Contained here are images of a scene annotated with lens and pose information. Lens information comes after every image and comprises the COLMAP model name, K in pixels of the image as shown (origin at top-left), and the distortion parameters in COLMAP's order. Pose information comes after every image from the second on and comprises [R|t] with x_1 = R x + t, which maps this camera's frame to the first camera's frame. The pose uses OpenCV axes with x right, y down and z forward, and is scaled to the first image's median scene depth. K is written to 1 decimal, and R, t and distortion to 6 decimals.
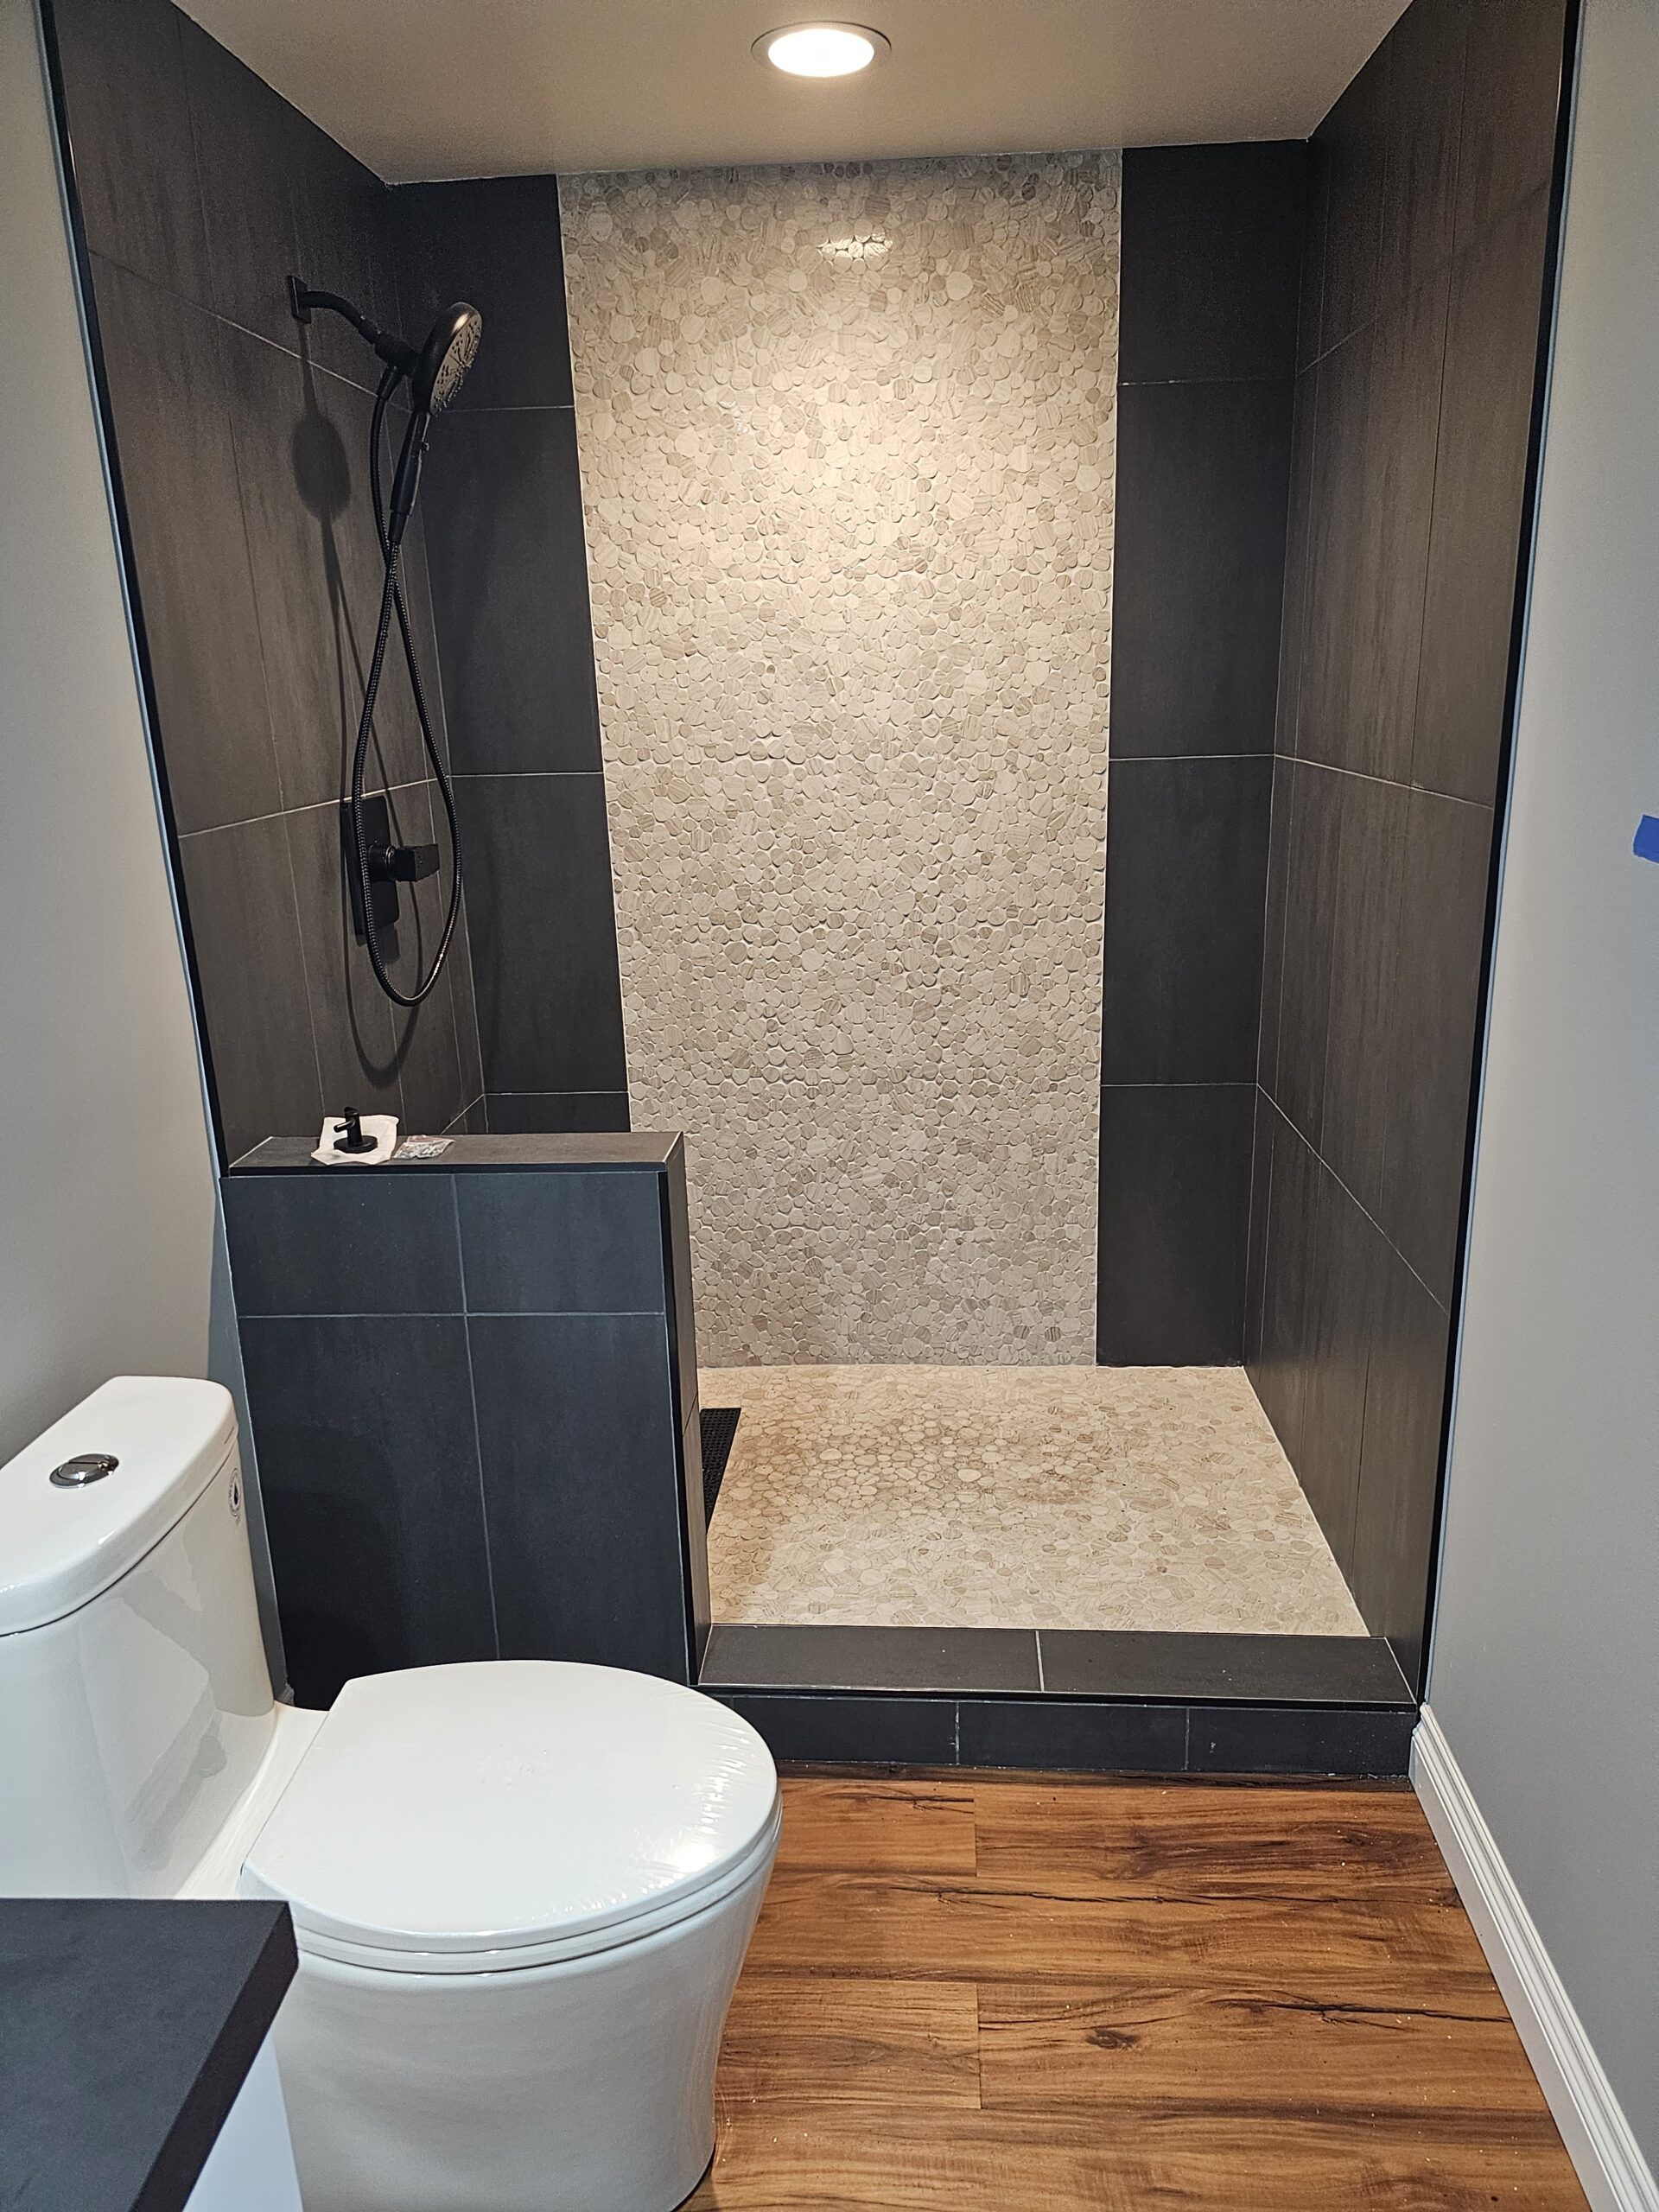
lens RADIAL K [[1501.2, 0, 769.4], [0, 1501.2, 1067.0], [0, 0, 1]] dist [0.098439, -0.118838]
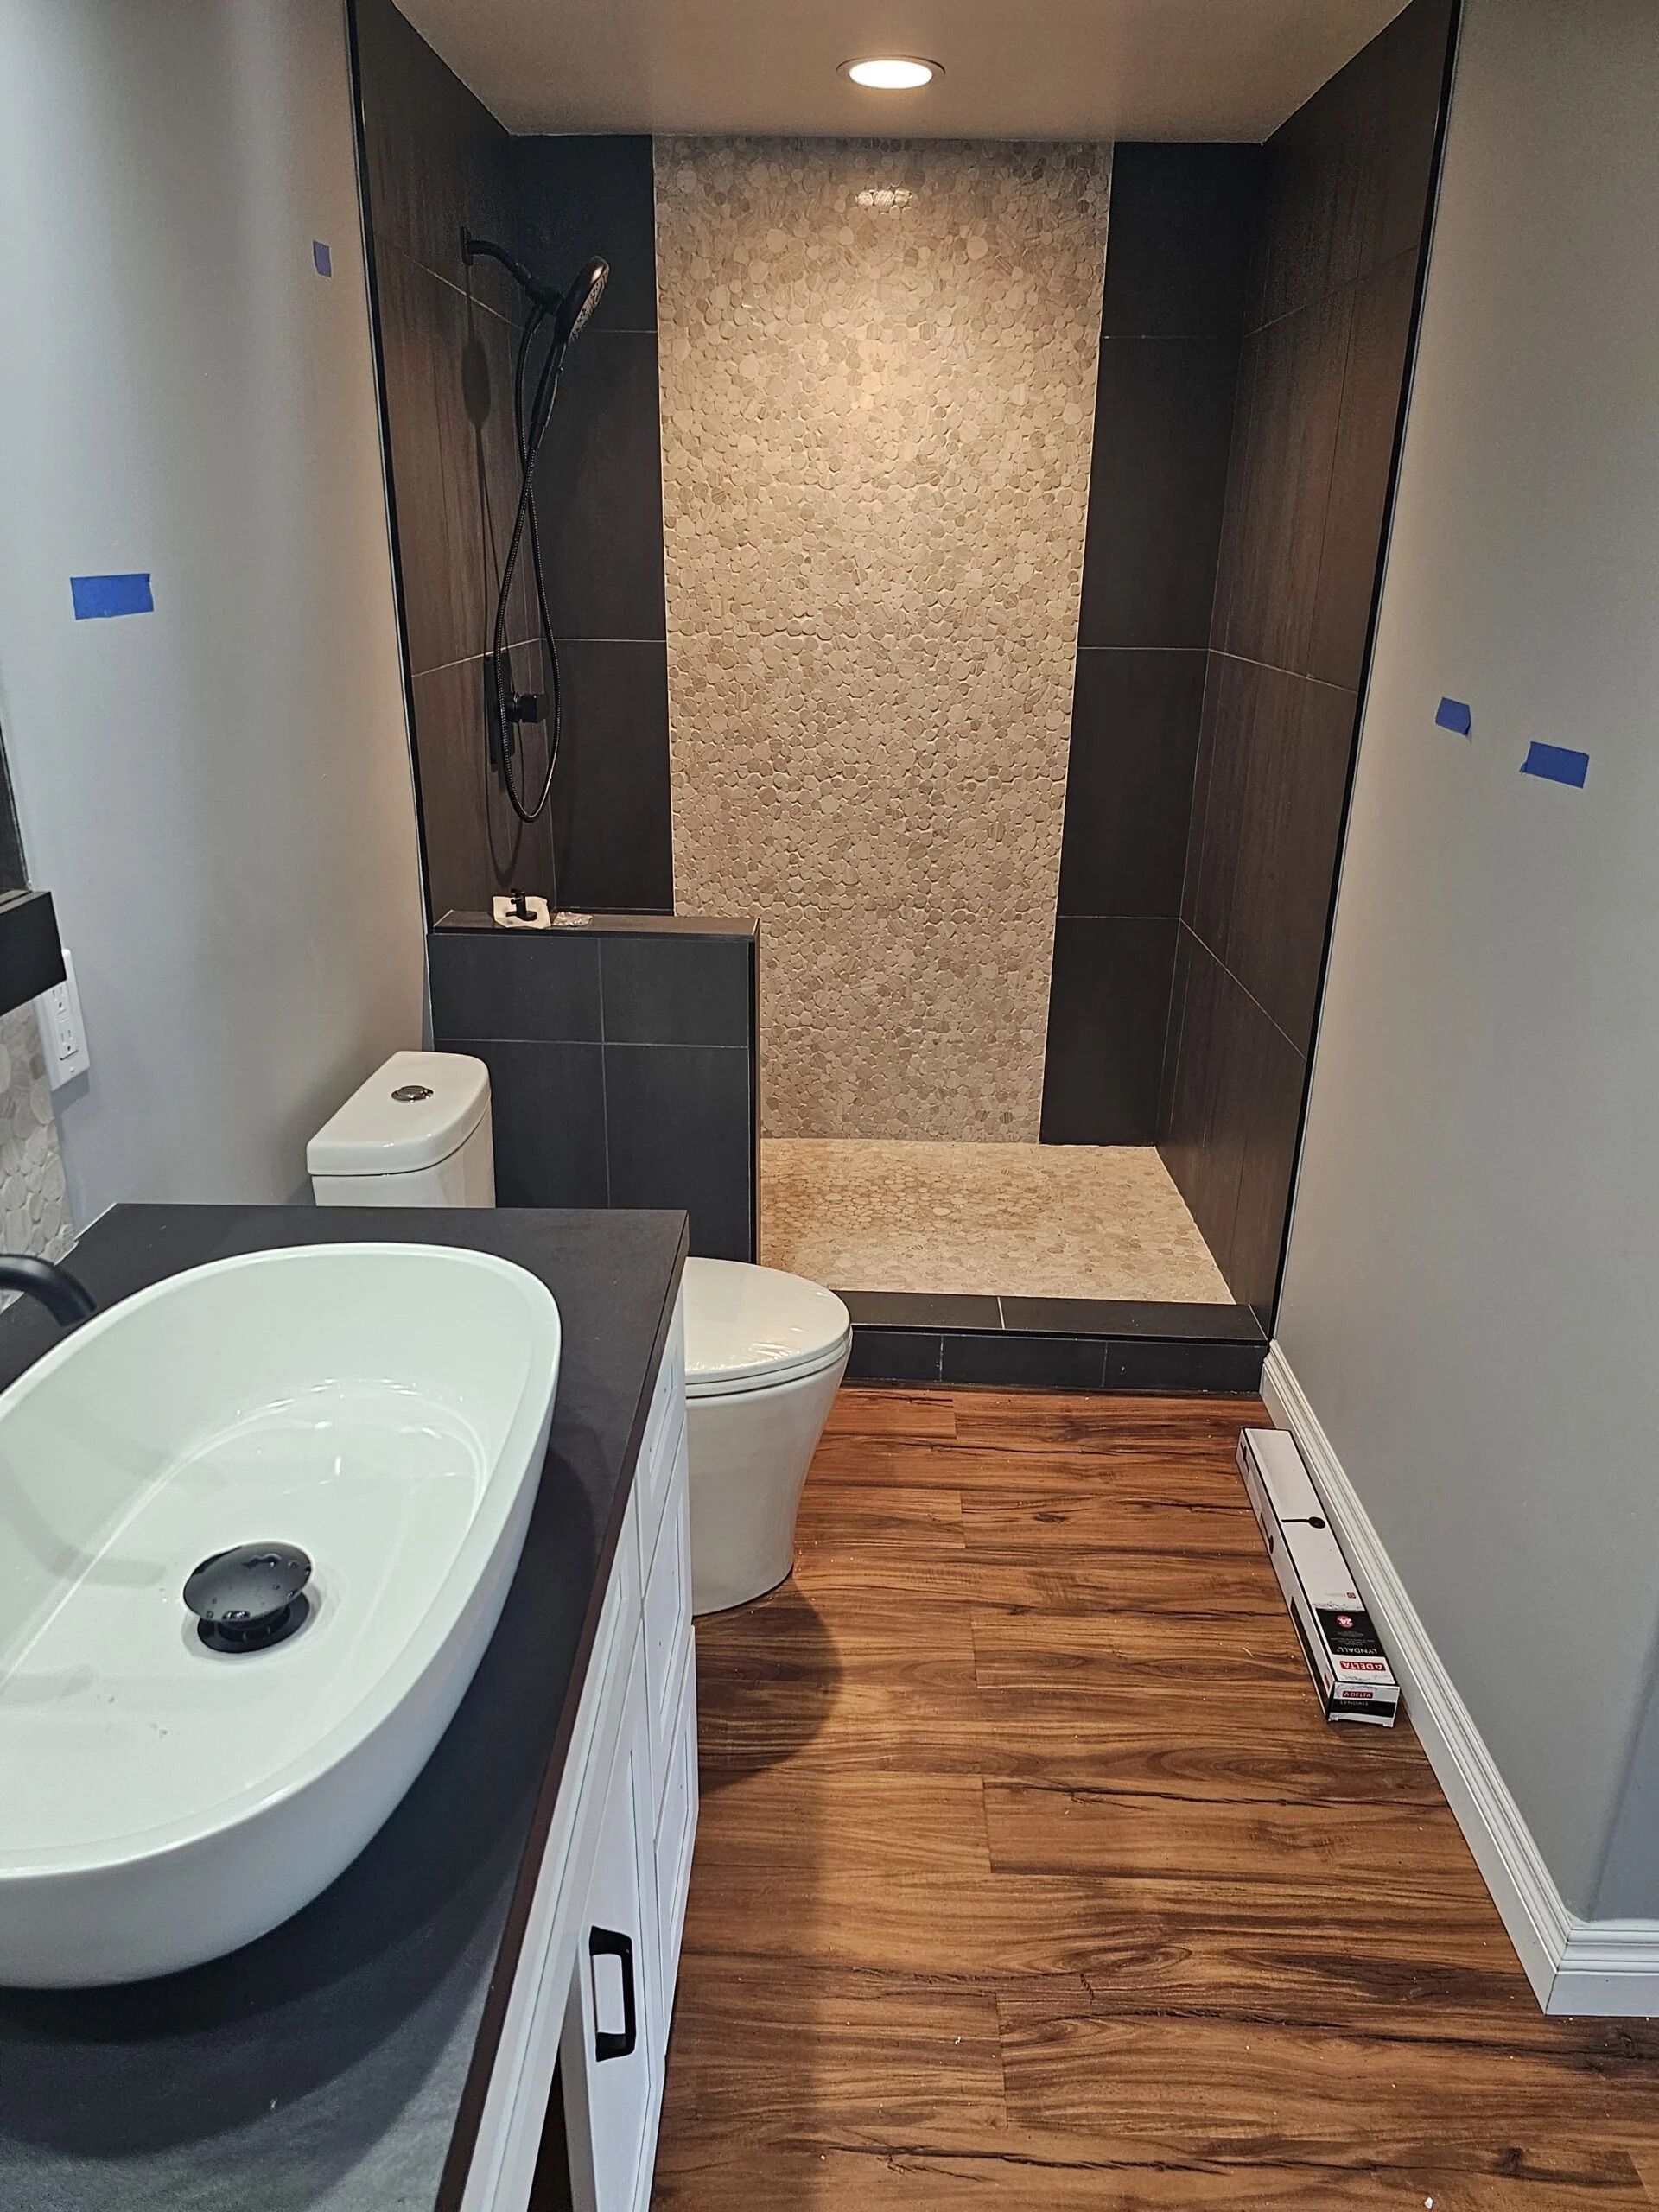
lens RADIAL K [[1501.2, 0, 769.4], [0, 1501.2, 1067.0], [0, 0, 1]] dist [0.098439, -0.118838]
pose [[0.998271, 0.028872, 0.051204, -0.085315], [-0.032696, 0.996610, 0.075494, 0.056226], [-0.048850, -0.077037, 0.995831, -0.262257]]
